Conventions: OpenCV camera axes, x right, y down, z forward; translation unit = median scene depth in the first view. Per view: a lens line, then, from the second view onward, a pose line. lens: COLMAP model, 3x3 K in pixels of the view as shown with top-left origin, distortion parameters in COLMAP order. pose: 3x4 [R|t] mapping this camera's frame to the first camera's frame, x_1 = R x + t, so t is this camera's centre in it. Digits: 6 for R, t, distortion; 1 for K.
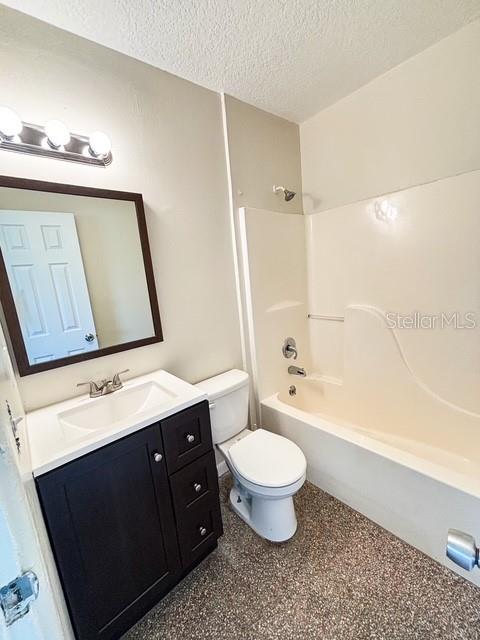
lens RADIAL K [[257.9, 0, 239.9], [0, 257.9, 319.5], [0, 0, 1]] dist [-0.005729, 0.000301]
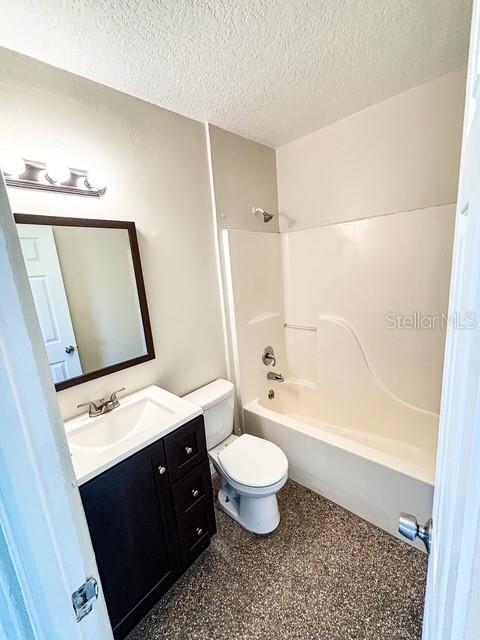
lens RADIAL K [[257.9, 0, 239.9], [0, 257.9, 319.0], [0, 0, 1]] dist [-0.005729, 0.000301]
pose [[0.993911, -0.012672, 0.109459, -0.066101], [0.011362, 0.999856, 0.012588, -0.090433], [-0.109603, -0.011268, 0.993912, -0.096623]]
